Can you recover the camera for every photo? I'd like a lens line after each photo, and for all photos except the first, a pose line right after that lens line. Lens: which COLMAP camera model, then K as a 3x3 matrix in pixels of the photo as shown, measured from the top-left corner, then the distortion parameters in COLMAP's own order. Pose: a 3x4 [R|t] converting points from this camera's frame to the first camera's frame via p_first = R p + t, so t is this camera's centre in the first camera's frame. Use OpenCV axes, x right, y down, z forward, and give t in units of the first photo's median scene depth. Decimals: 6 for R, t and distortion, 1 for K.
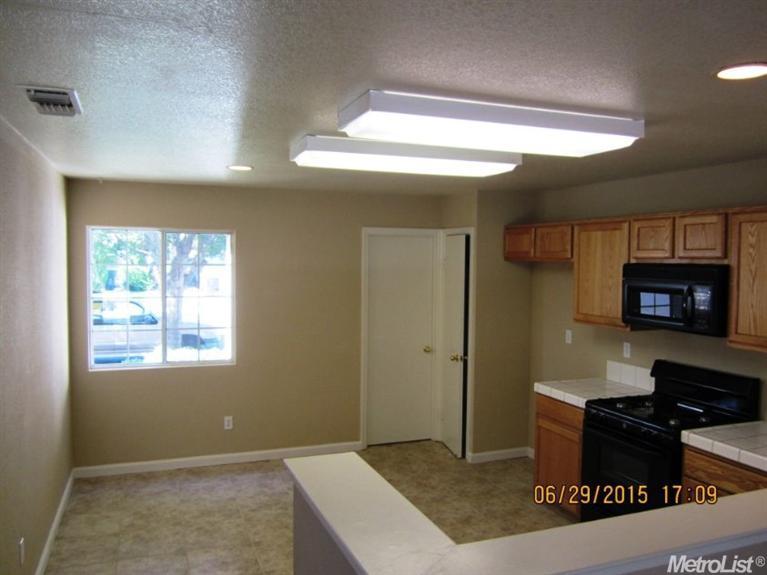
lens RADIAL K [[631.3, 0, 382.0], [0, 631.3, 286.1], [0, 0, 1]] dist [-0.043998, 0.014670]
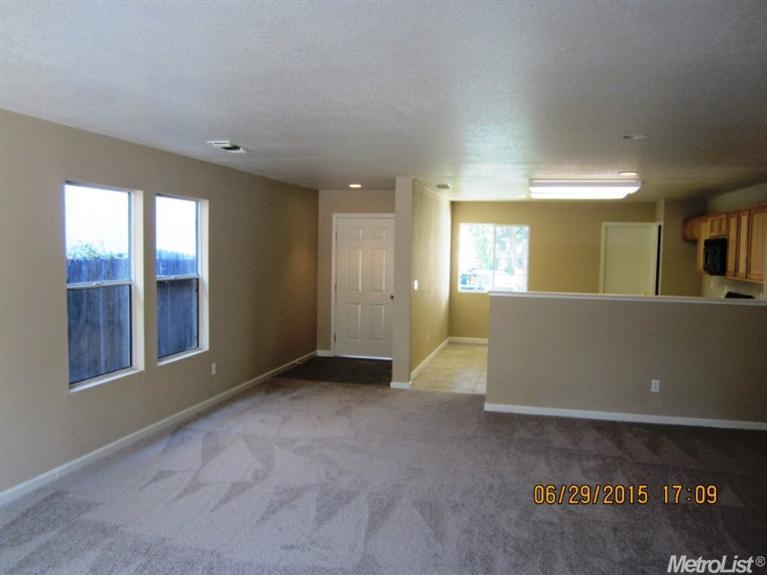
lens RADIAL K [[631.3, 0, 383.5], [0, 631.3, 287.0], [0, 0, 1]] dist [-0.043998, 0.014670]
pose [[0.828484, 0.041467, -0.558475, 0.514799], [-0.034094, 0.999140, 0.023609, 0.077726], [0.558974, -0.000519, 0.829185, -0.911443]]
